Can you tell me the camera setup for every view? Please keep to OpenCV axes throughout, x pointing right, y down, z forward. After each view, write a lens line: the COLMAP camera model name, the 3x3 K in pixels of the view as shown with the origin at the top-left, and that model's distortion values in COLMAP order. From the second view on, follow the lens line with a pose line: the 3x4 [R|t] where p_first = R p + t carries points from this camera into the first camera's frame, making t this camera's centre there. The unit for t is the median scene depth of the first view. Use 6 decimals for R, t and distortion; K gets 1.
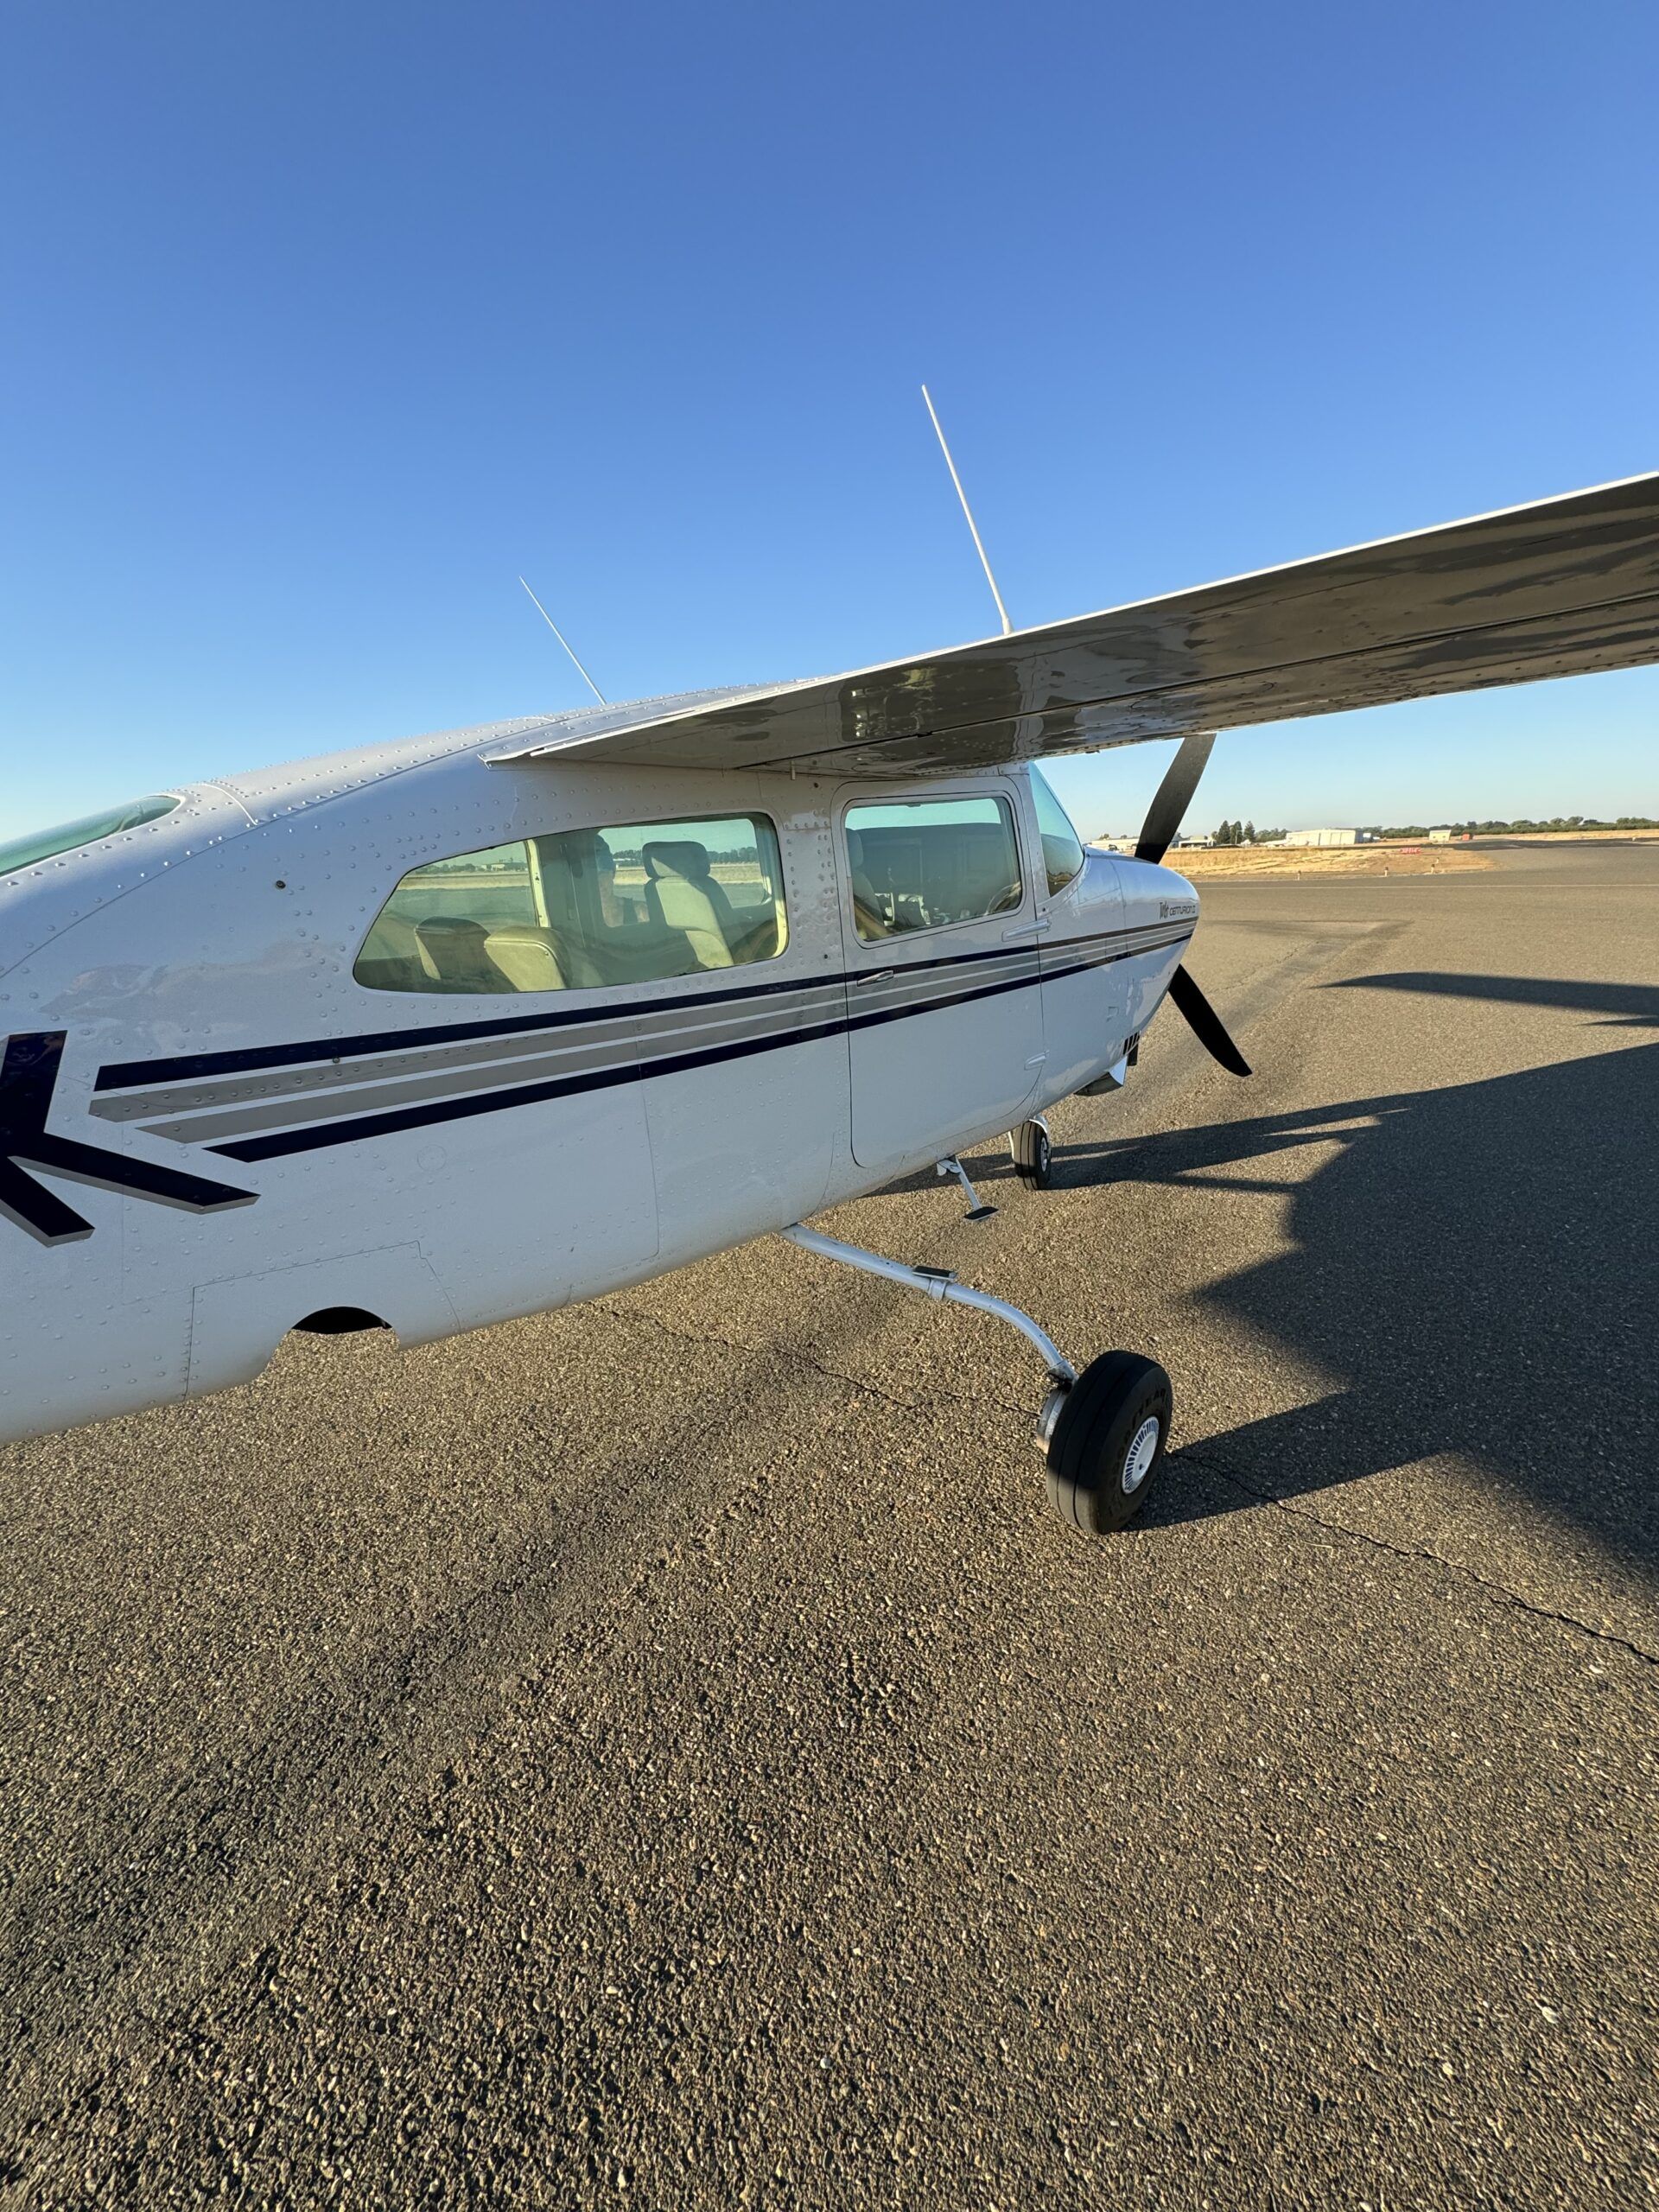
lens RADIAL K [[882.4, 0, 825.2], [0, 882.4, 1102.7], [0, 0, 1]] dist [0.000085, 0.000159]
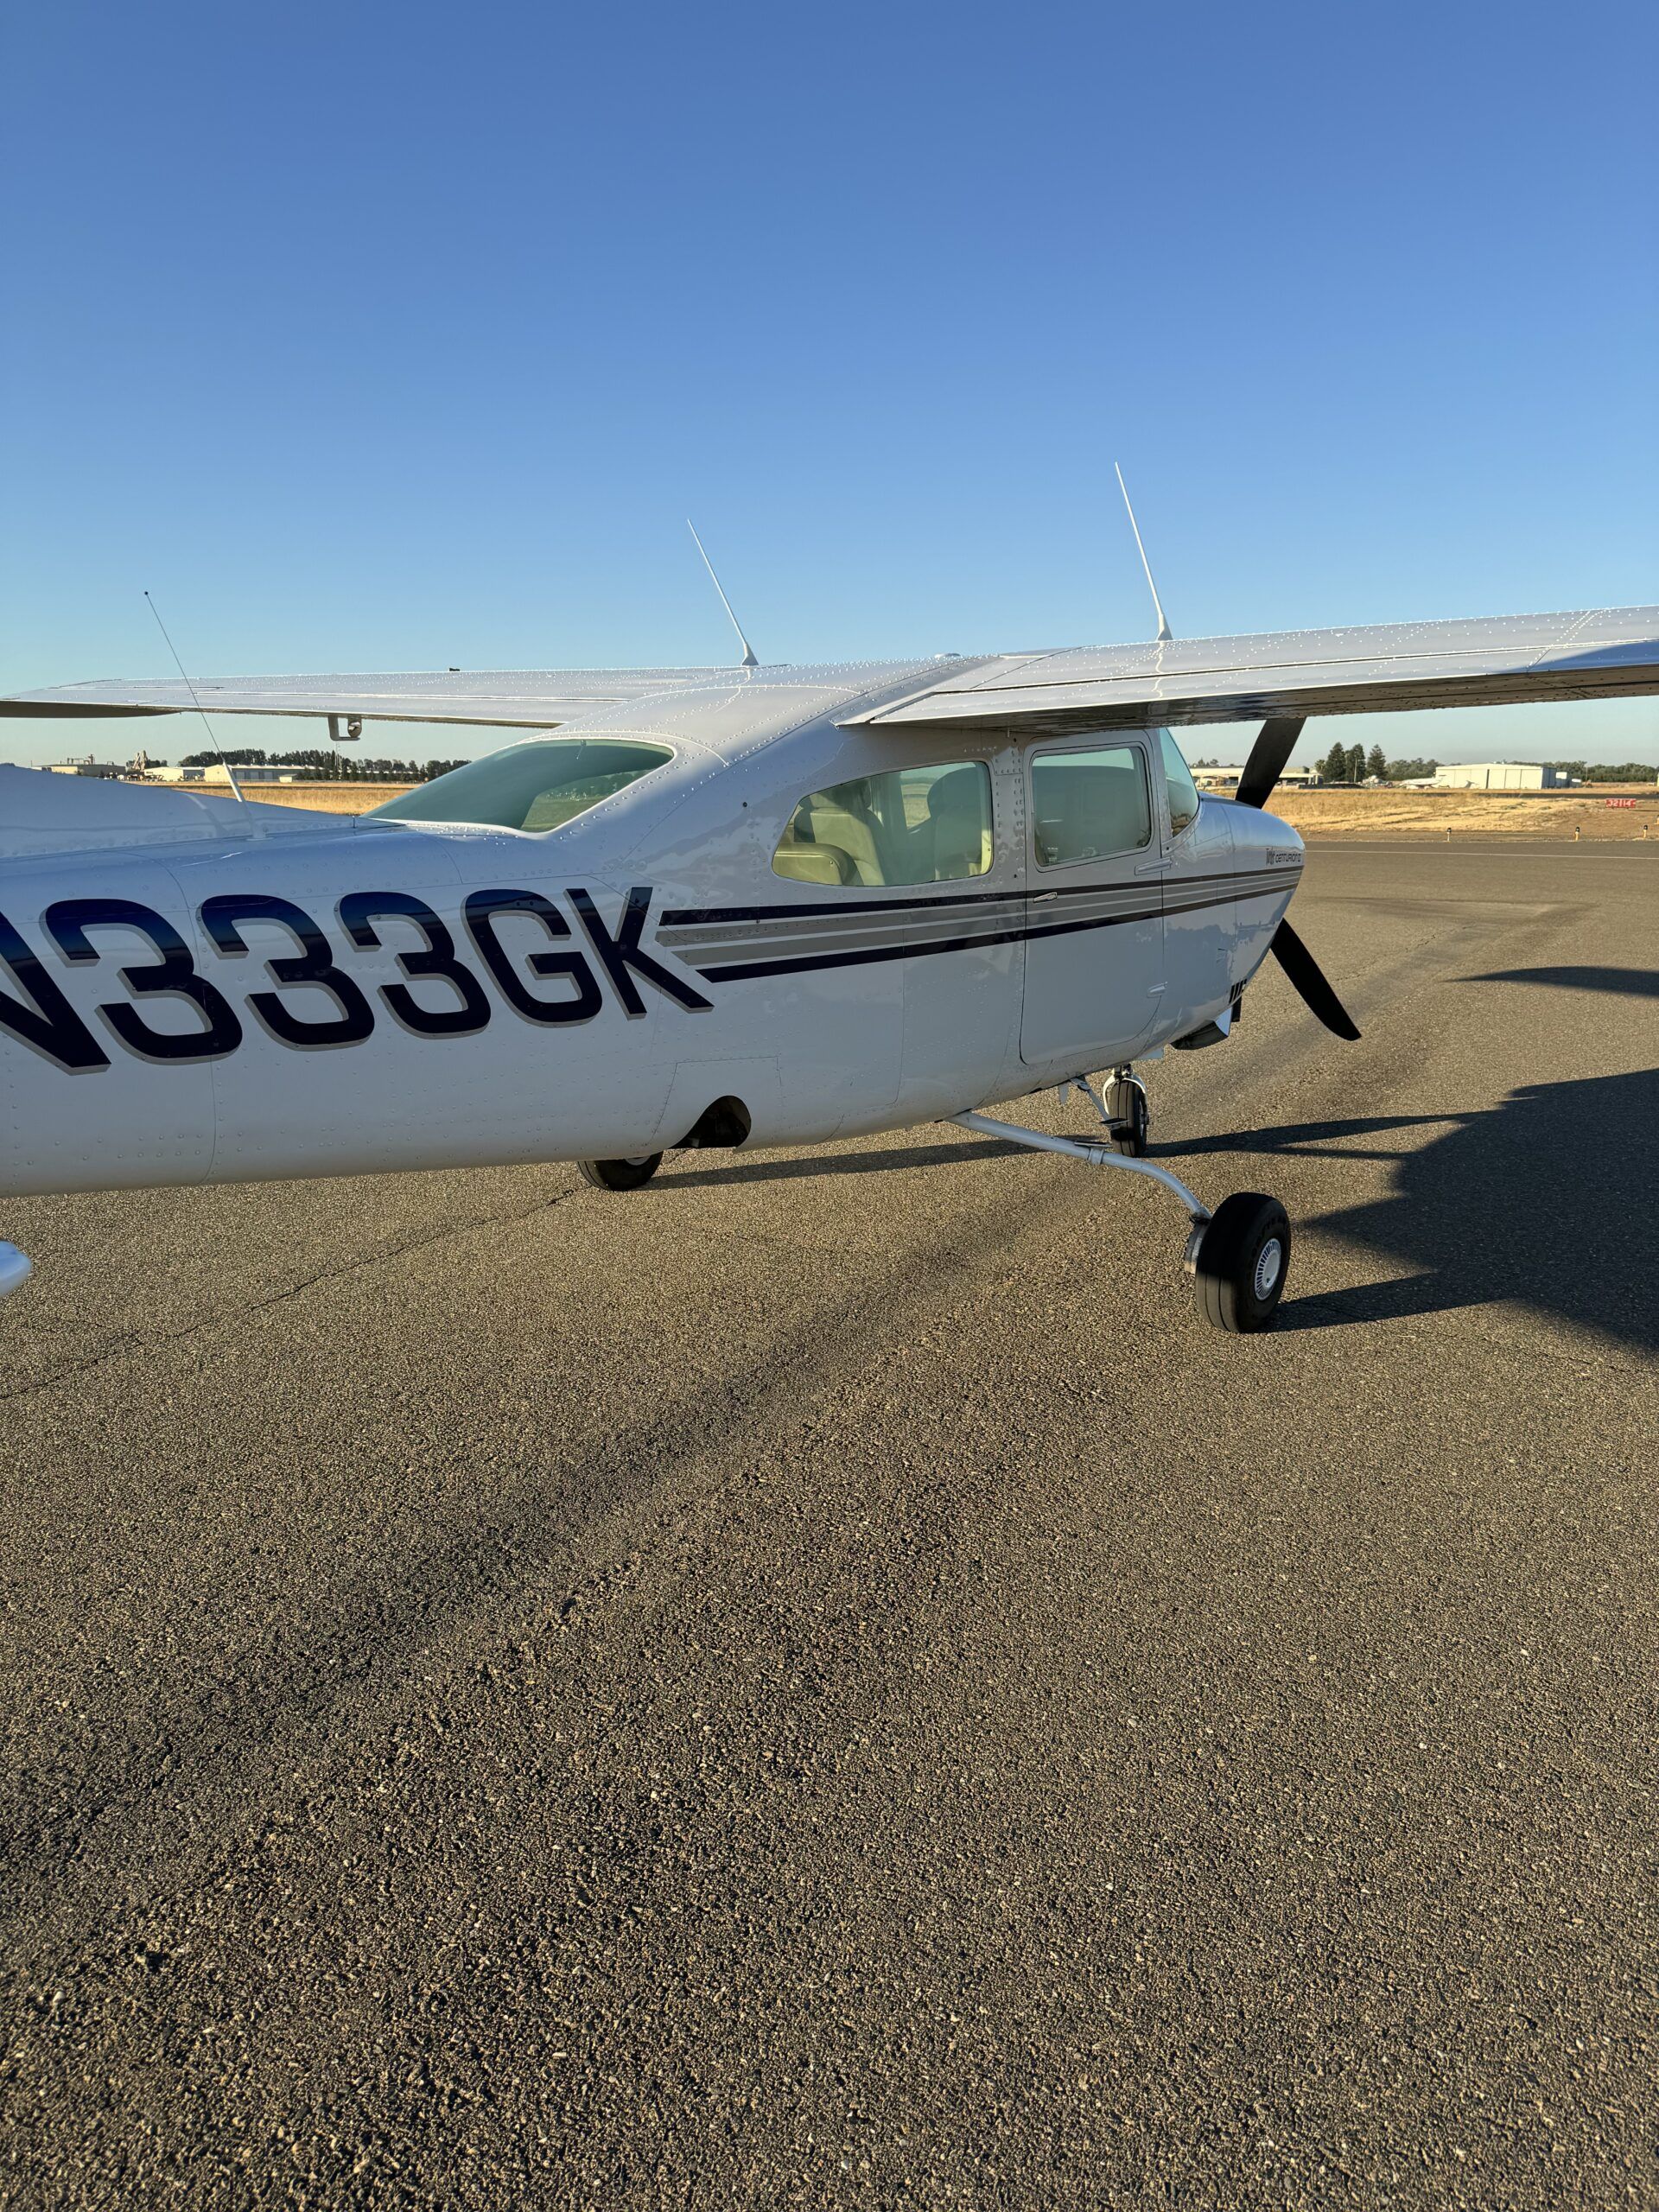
lens RADIAL K [[1545.7, 0, 838.3], [0, 1545.7, 1104.8], [0, 0, 1]] dist [0.117644, -0.158970]
pose [[0.993431, 0.016184, 0.113285, -0.626372], [-0.008605, 0.997711, -0.067075, 0.388828], [-0.114111, 0.065660, 0.991296, -1.426051]]
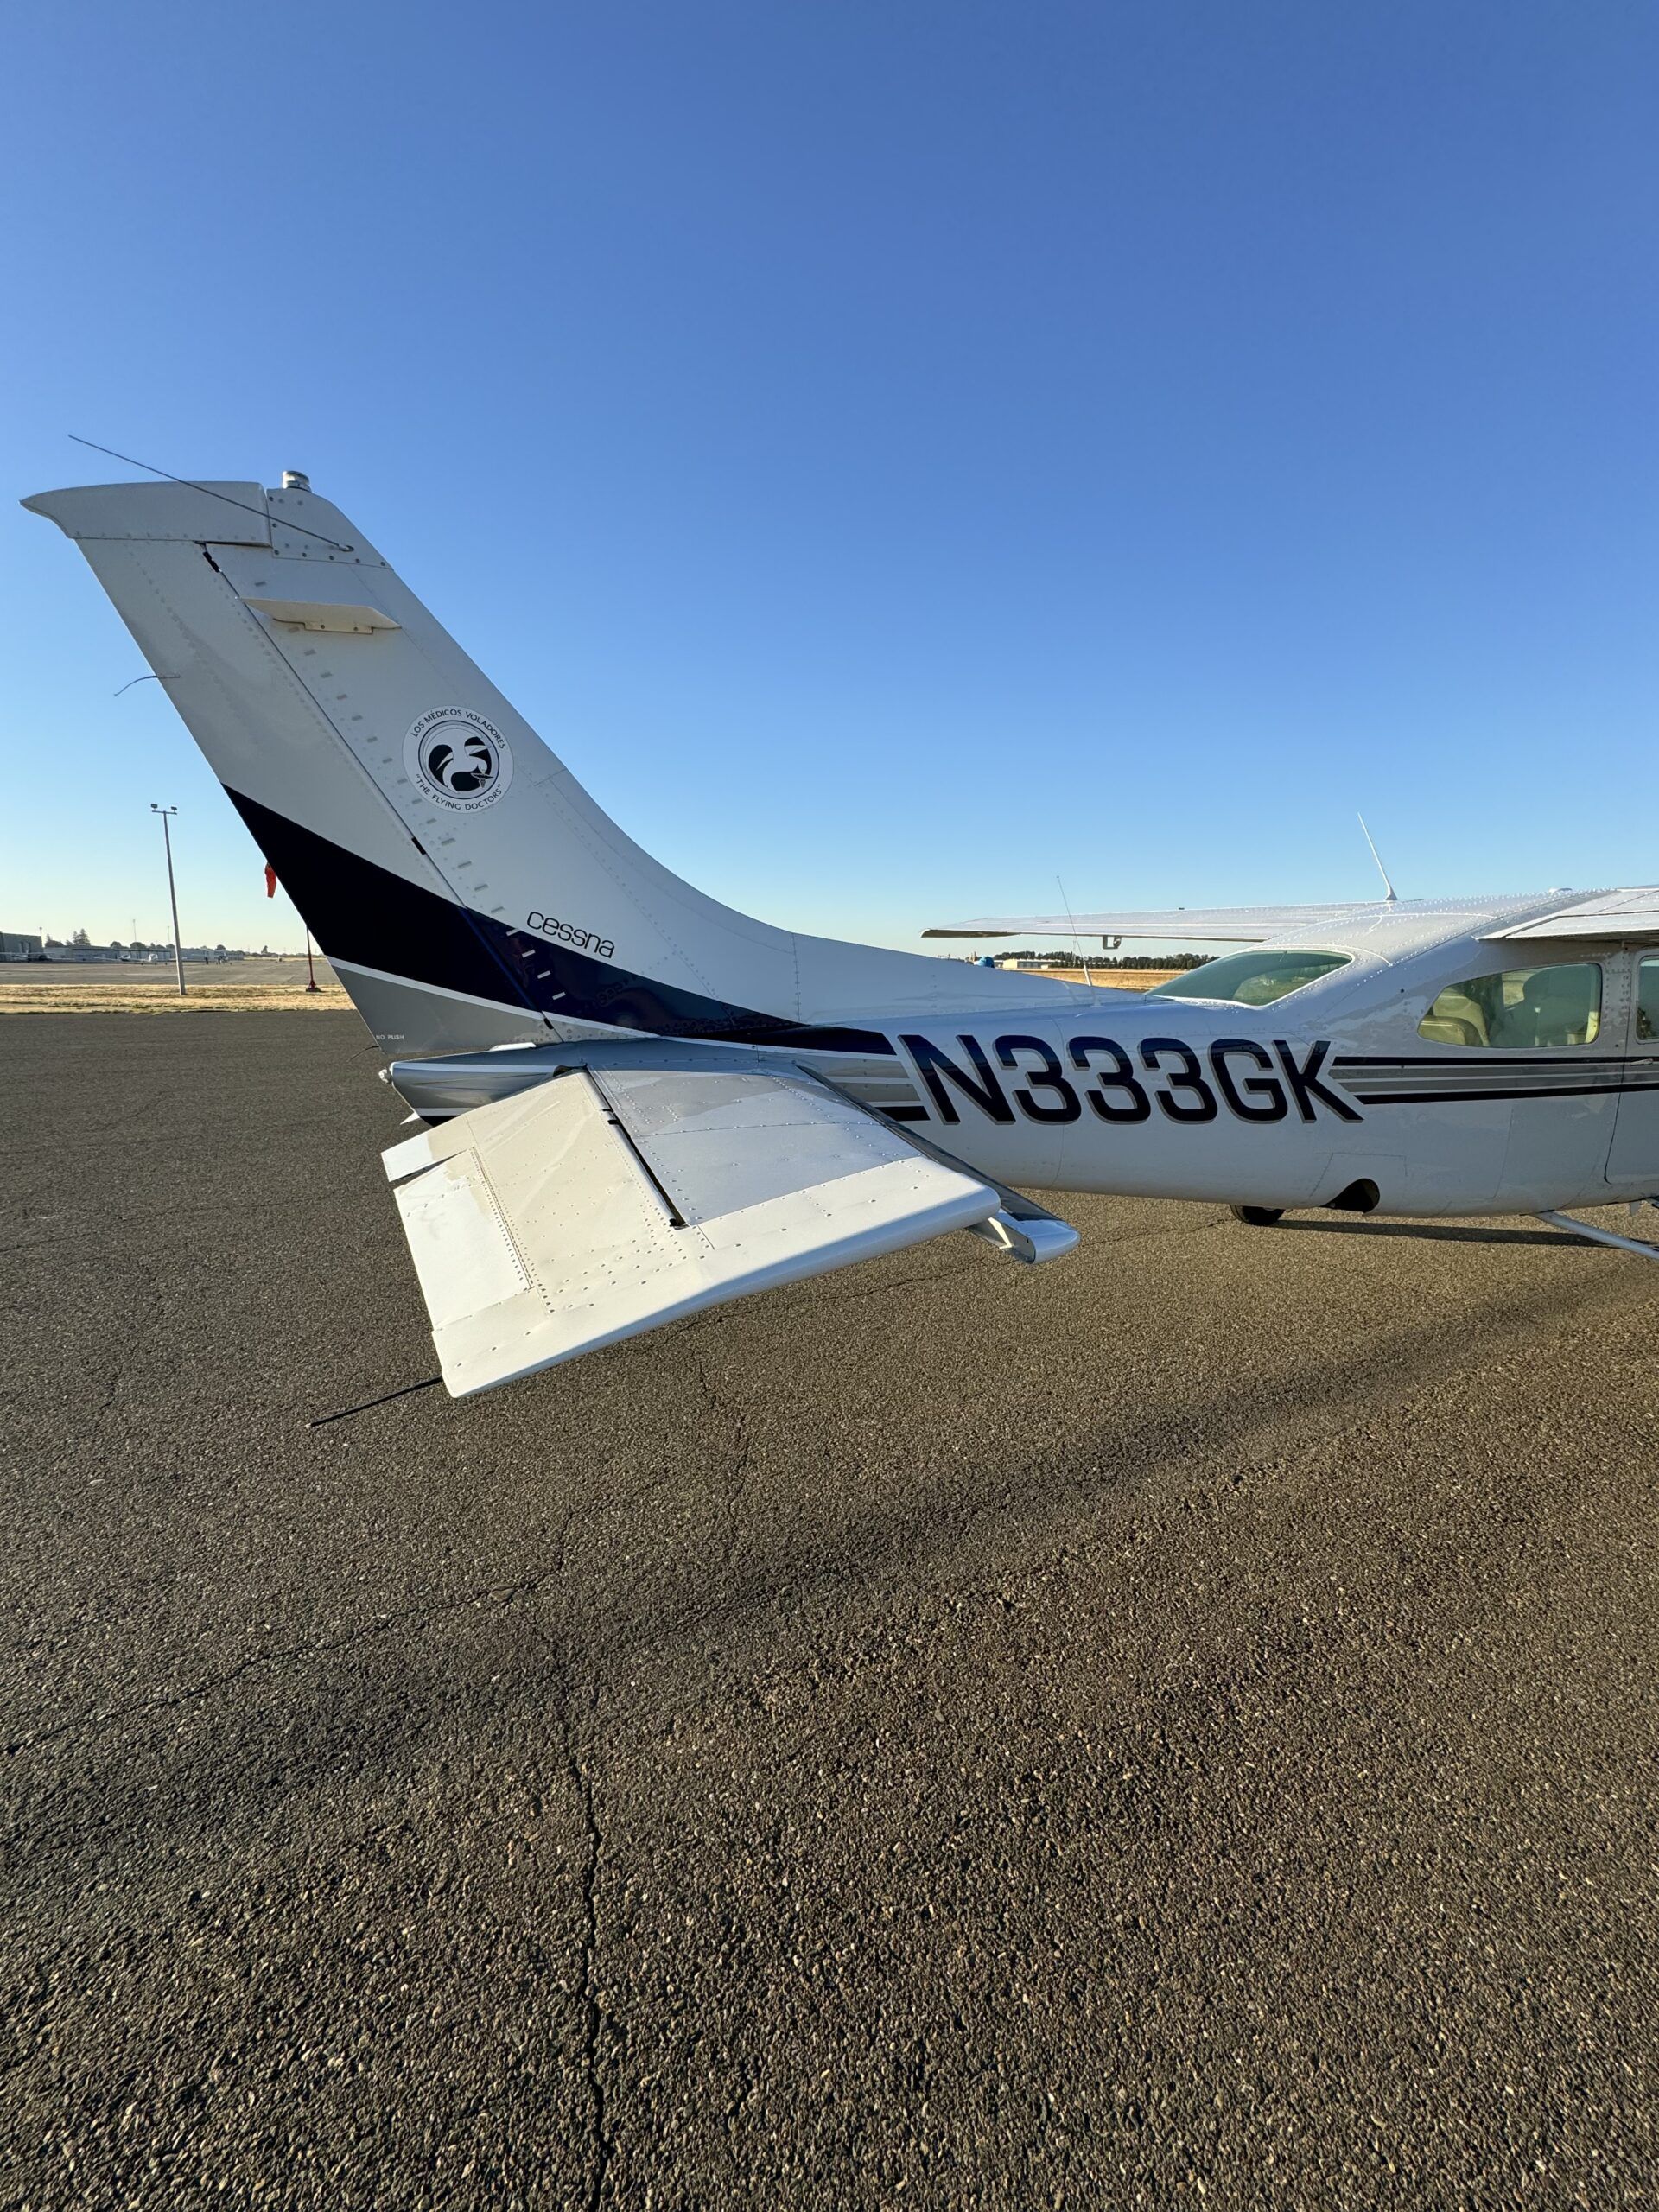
lens RADIAL K [[882.4, 0, 825.2], [0, 882.4, 1102.7], [0, 0, 1]] dist [0.000085, 0.000159]
pose [[0.895256, 0.114807, -0.430506, -0.789188], [-0.160516, 0.984457, -0.071266, 0.392866], [0.415633, 0.132904, 0.899770, -1.464539]]
